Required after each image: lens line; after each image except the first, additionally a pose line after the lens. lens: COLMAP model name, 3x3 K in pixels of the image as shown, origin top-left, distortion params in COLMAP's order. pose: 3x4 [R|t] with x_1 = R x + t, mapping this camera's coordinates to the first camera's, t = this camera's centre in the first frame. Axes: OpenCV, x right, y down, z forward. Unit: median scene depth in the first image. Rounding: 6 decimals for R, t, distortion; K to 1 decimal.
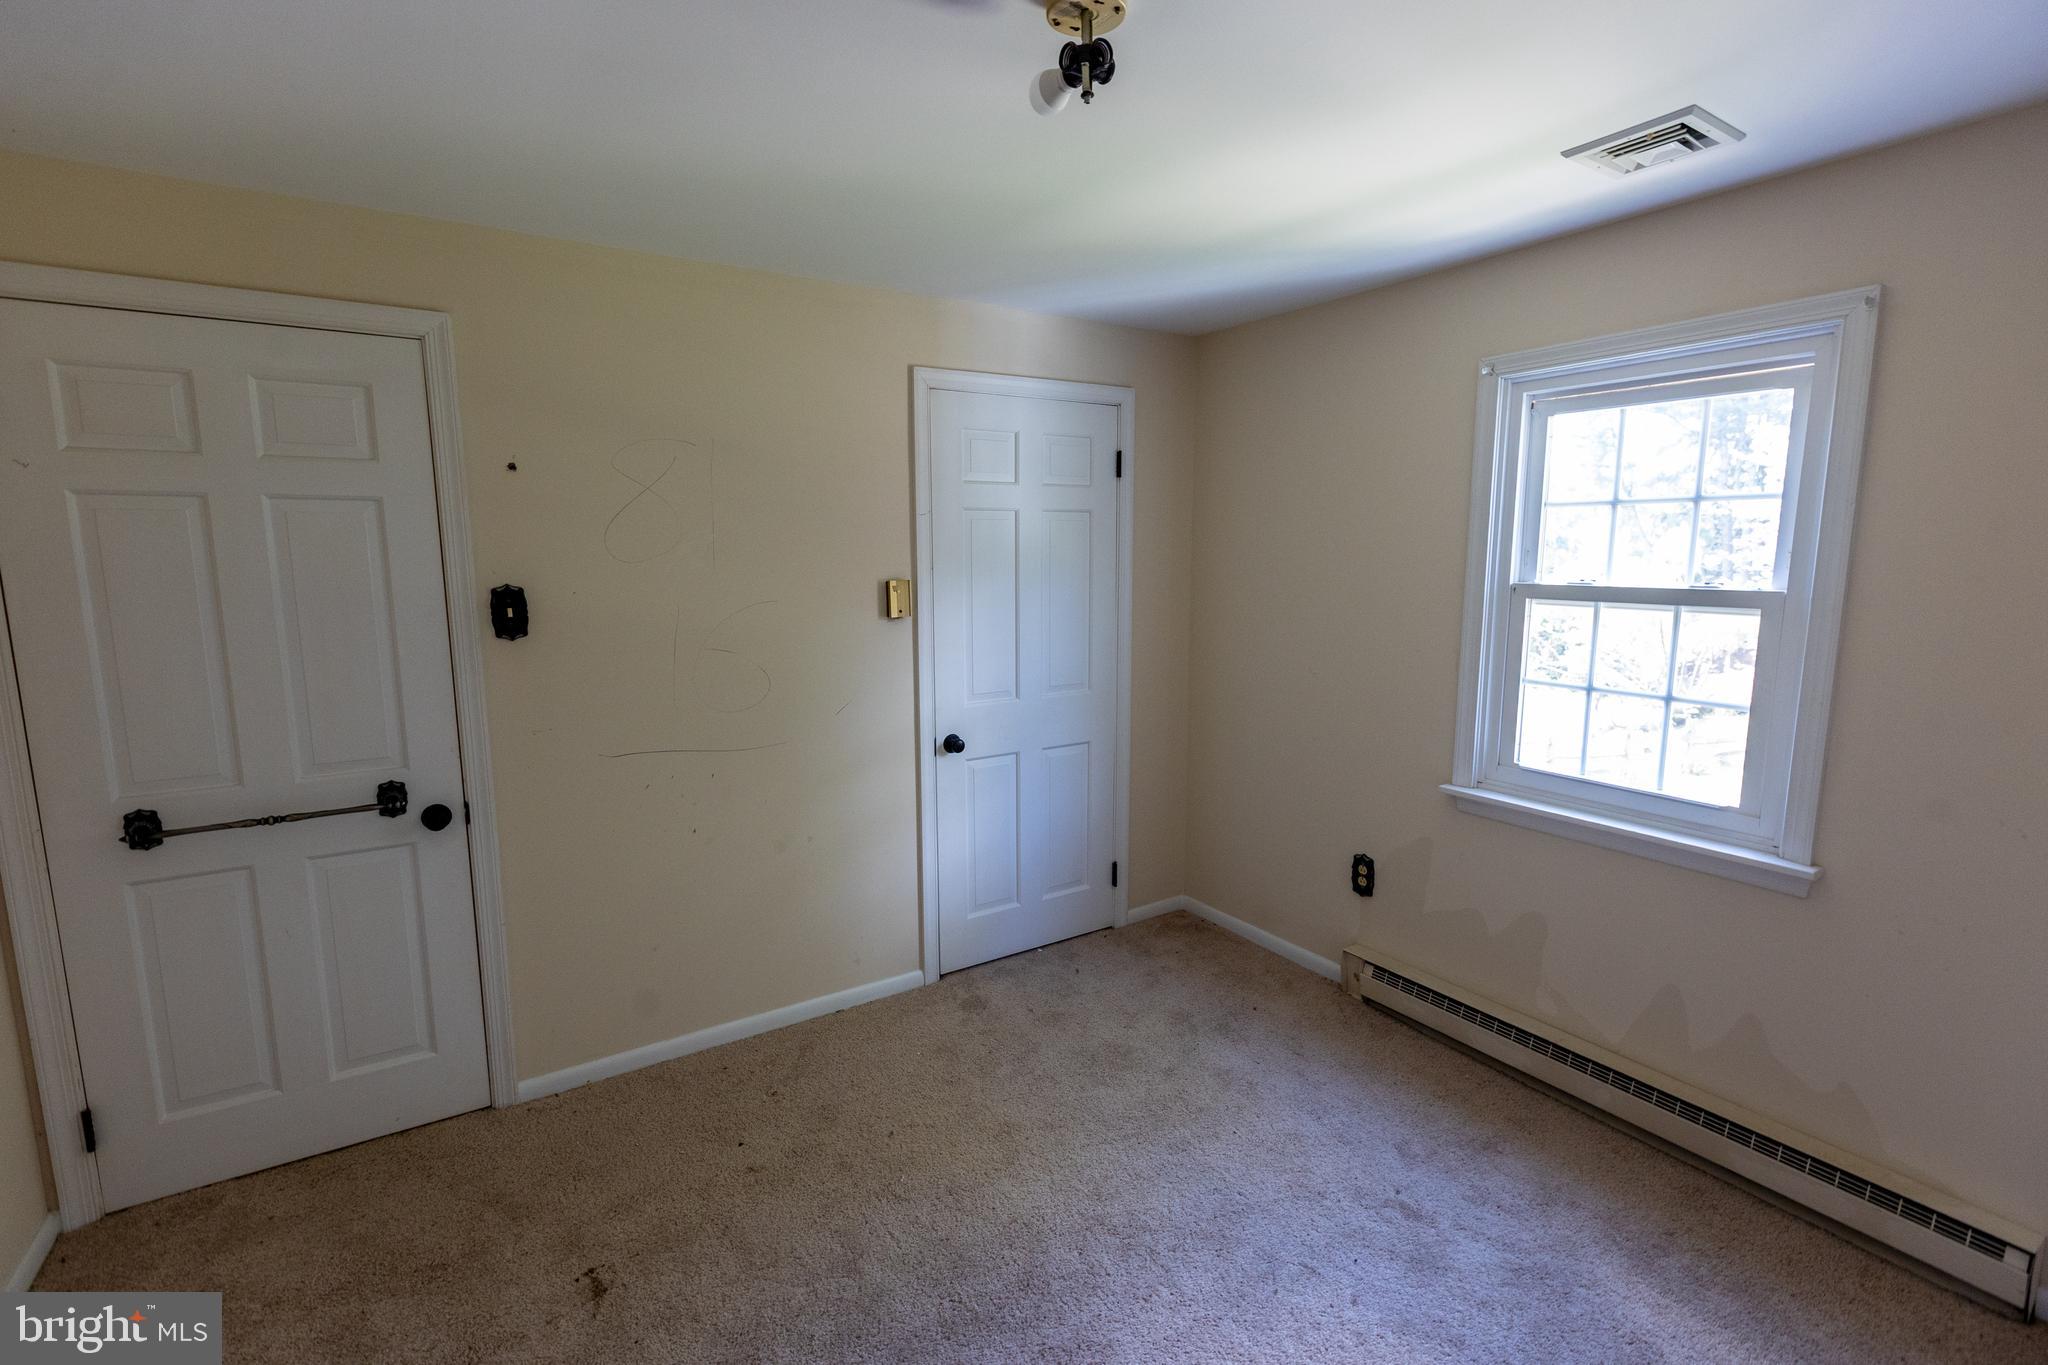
lens RADIAL K [[924.5, 0, 1017.5], [0, 924.5, 677.7], [0, 0, 1]] dist [0.000344, -0.001156]
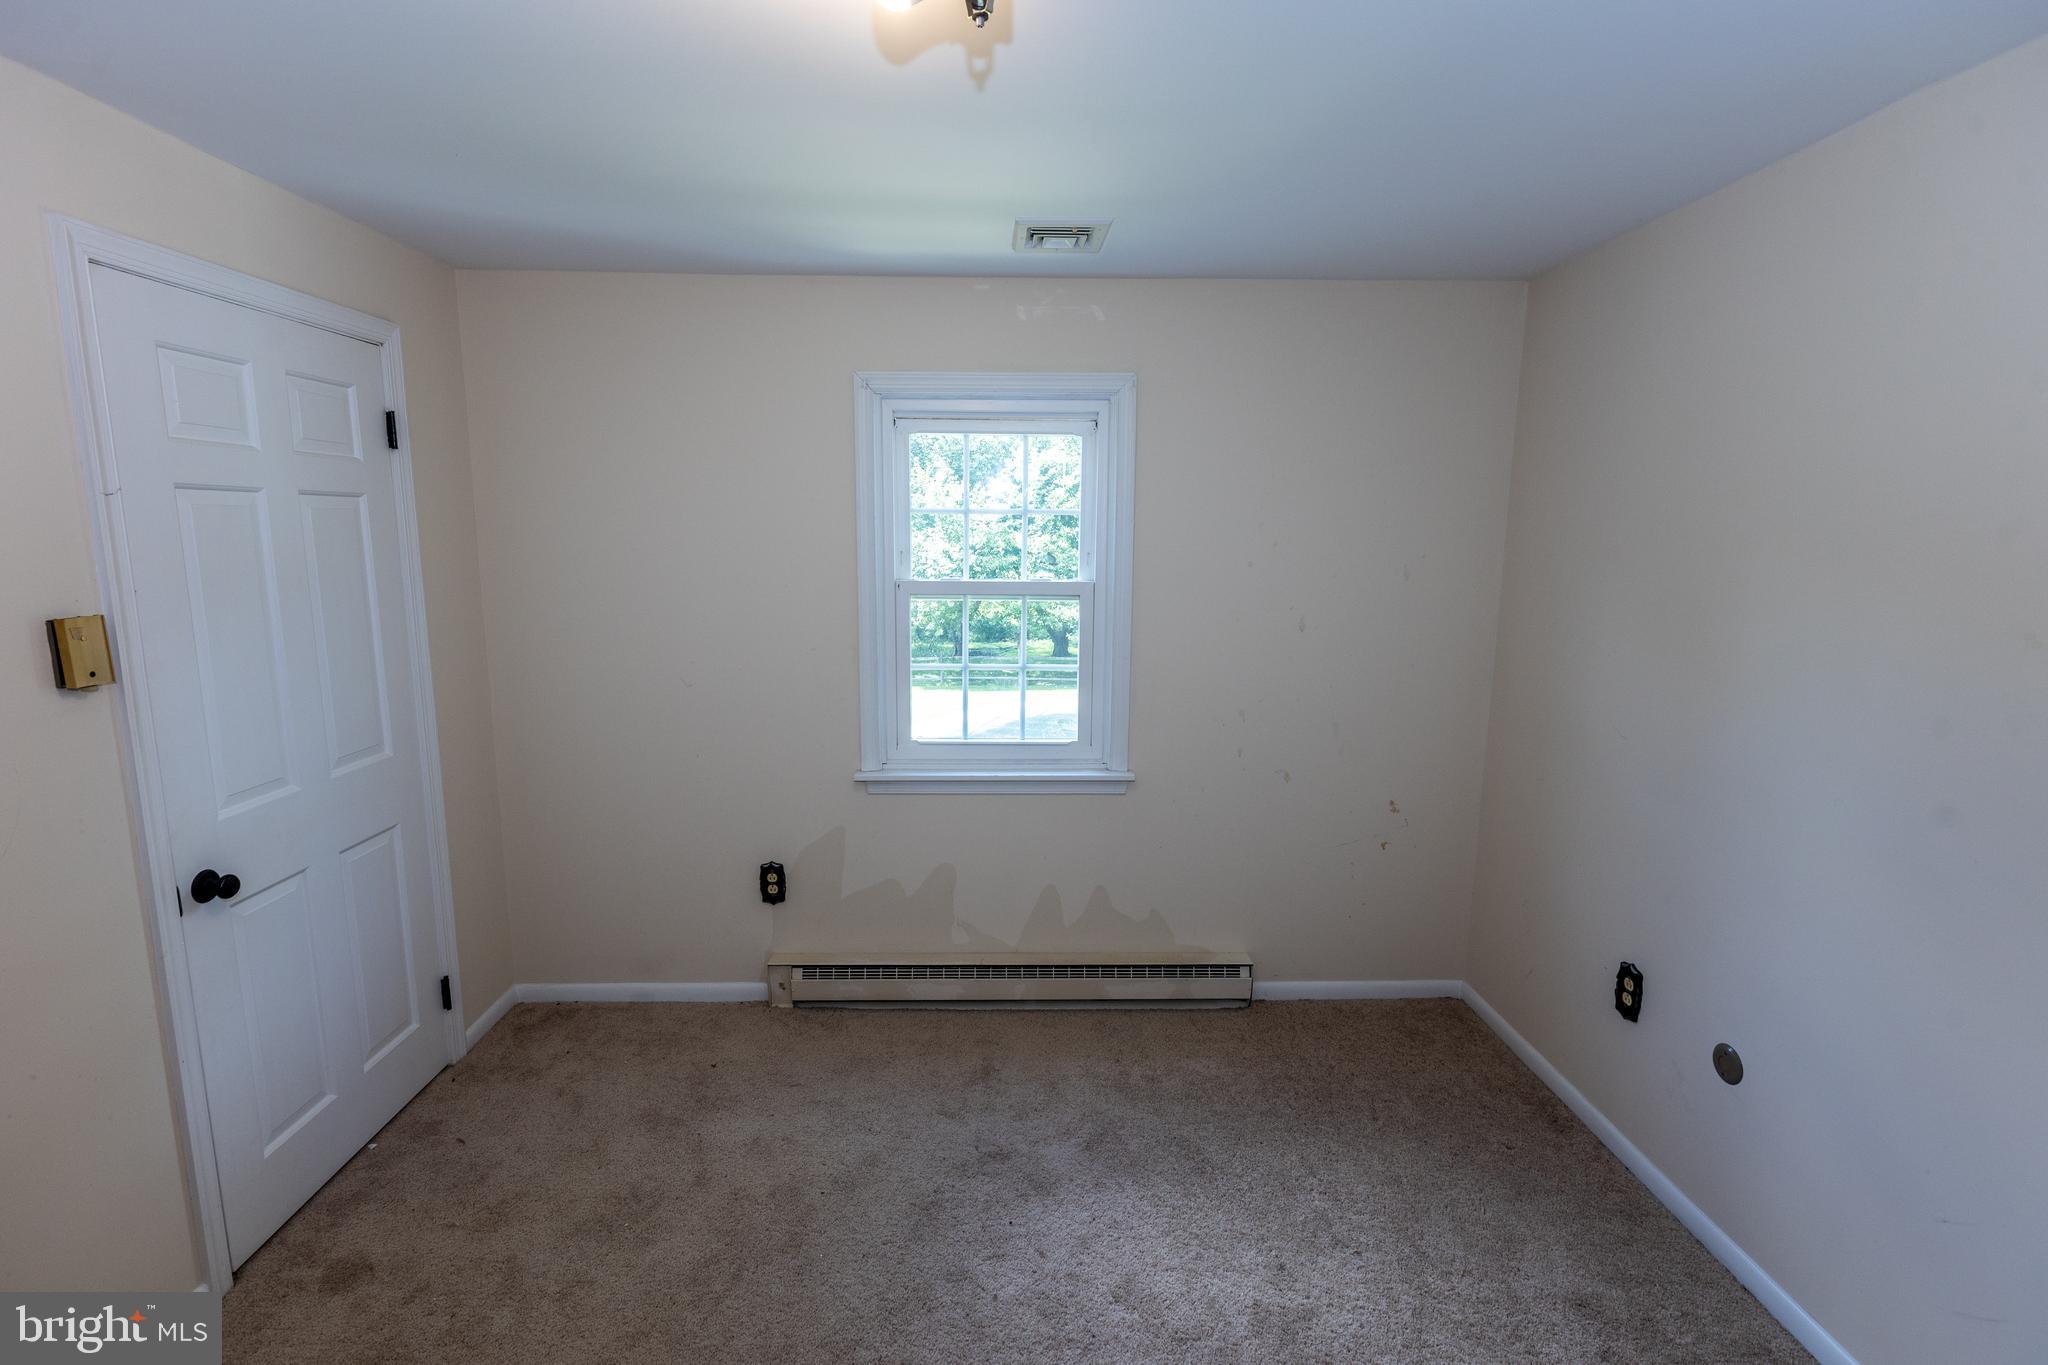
lens RADIAL K [[924.5, 0, 1010.2], [0, 924.5, 676.0], [0, 0, 1]] dist [0.000344, -0.001156]
pose [[0.513617, -0.124510, 0.848938, -0.309982], [0.109895, 0.990812, 0.078830, -0.054418], [-0.850953, 0.052806, 0.522581, 0.271663]]
